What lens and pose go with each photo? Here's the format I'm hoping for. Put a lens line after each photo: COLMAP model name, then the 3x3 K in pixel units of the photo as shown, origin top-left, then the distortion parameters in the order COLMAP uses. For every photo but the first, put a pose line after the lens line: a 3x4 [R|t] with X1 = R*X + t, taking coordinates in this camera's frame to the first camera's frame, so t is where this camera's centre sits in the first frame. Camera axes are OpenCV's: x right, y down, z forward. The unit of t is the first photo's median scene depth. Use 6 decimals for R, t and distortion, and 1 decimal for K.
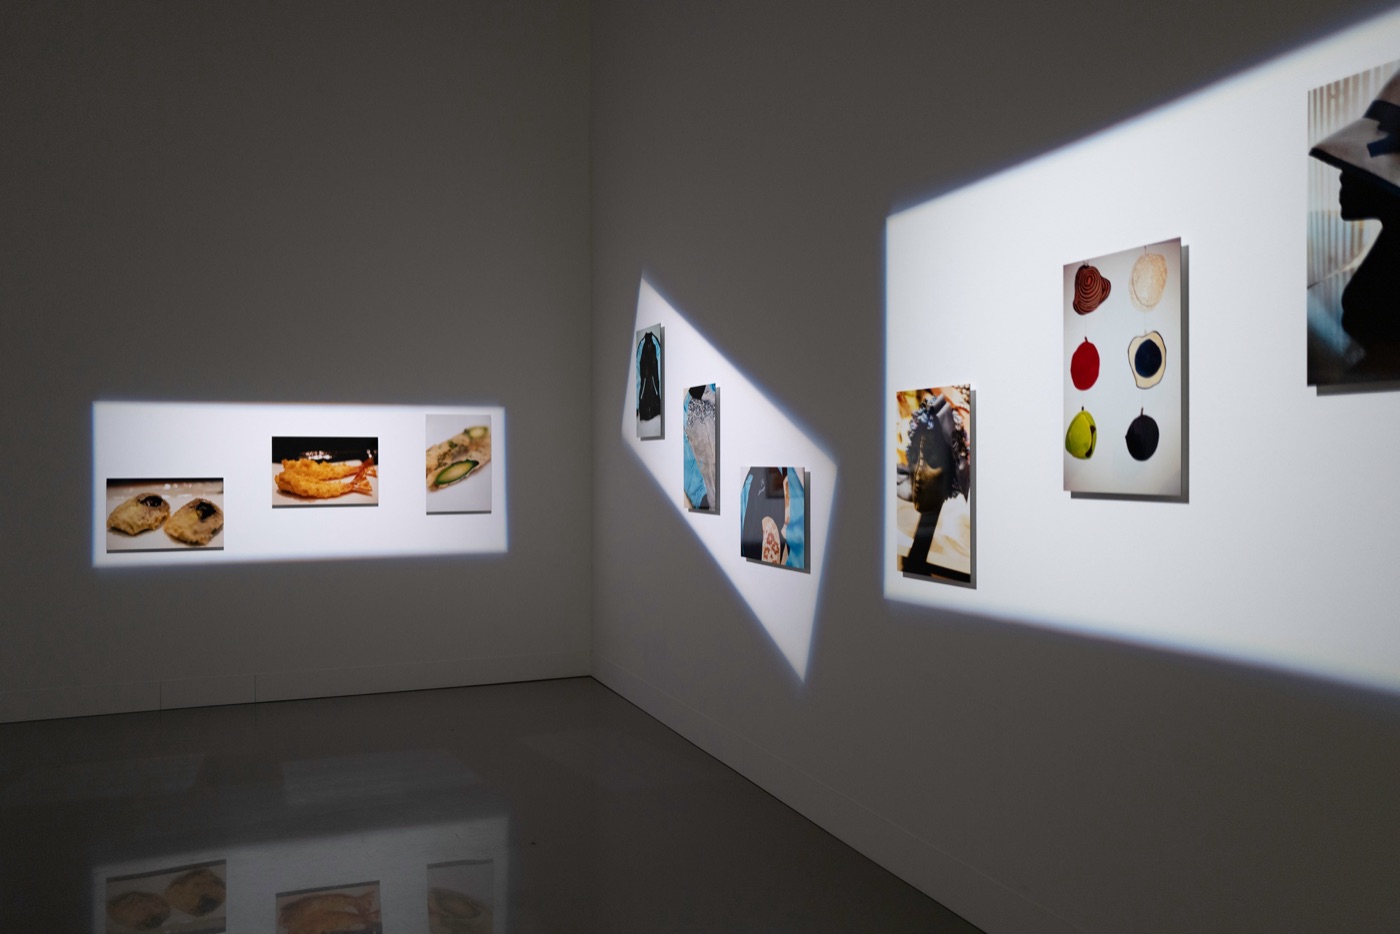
lens RADIAL K [[1064.3, 0, 700.8], [0, 1064.3, 444.9], [0, 0, 1]] dist [-0.004728, -0.001663]
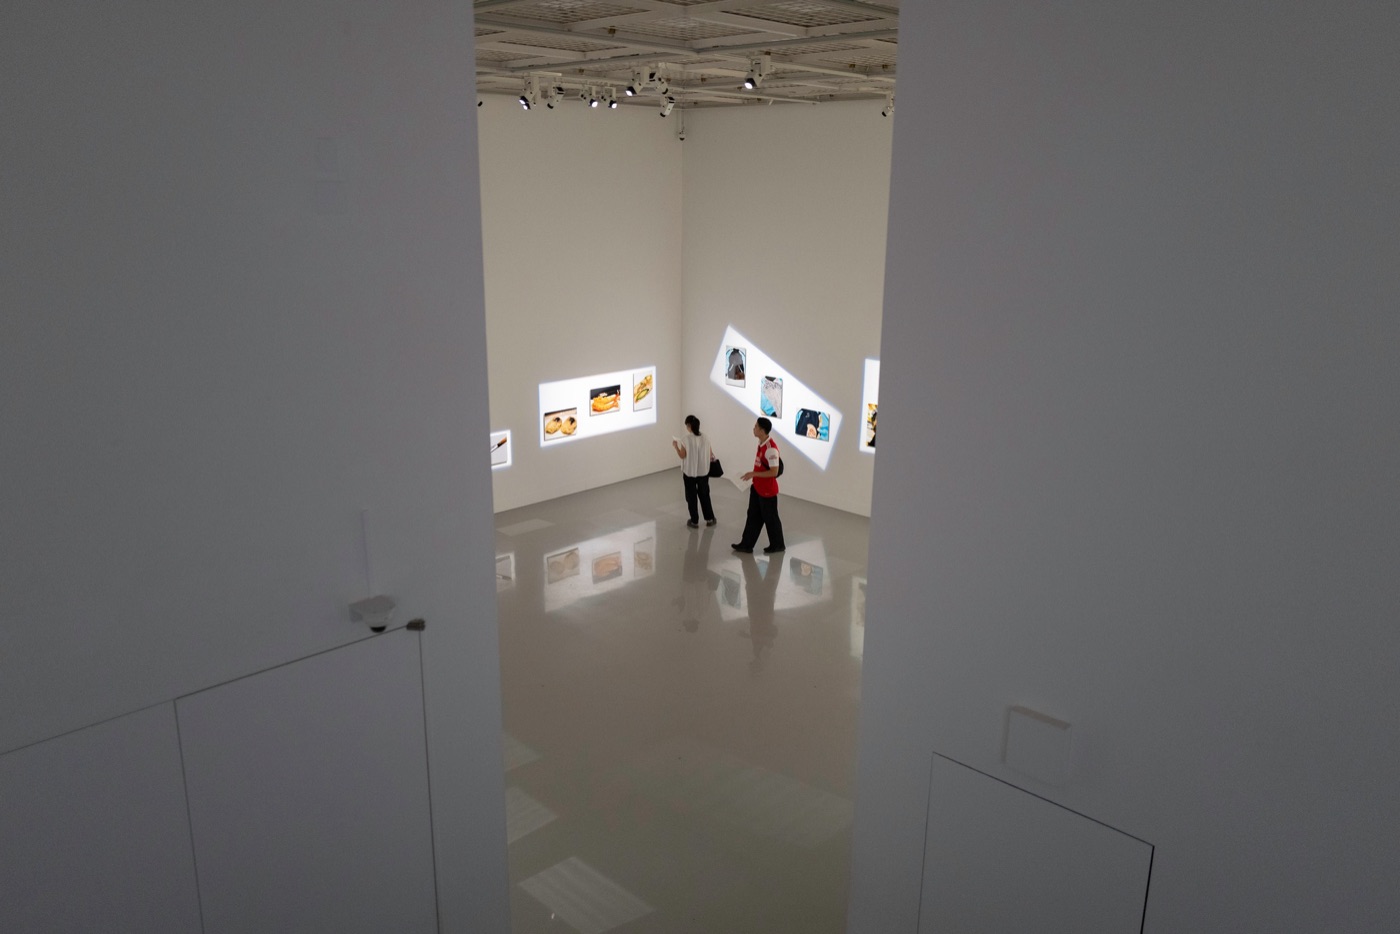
lens RADIAL K [[1064.3, 0, 700.8], [0, 1064.3, 444.9], [0, 0, 1]] dist [-0.004728, -0.001663]
pose [[0.917780, -0.082725, 0.388376, -1.201037], [-0.019882, 0.967259, 0.253012, -0.547888], [-0.396590, -0.239931, 0.886087, -1.445355]]
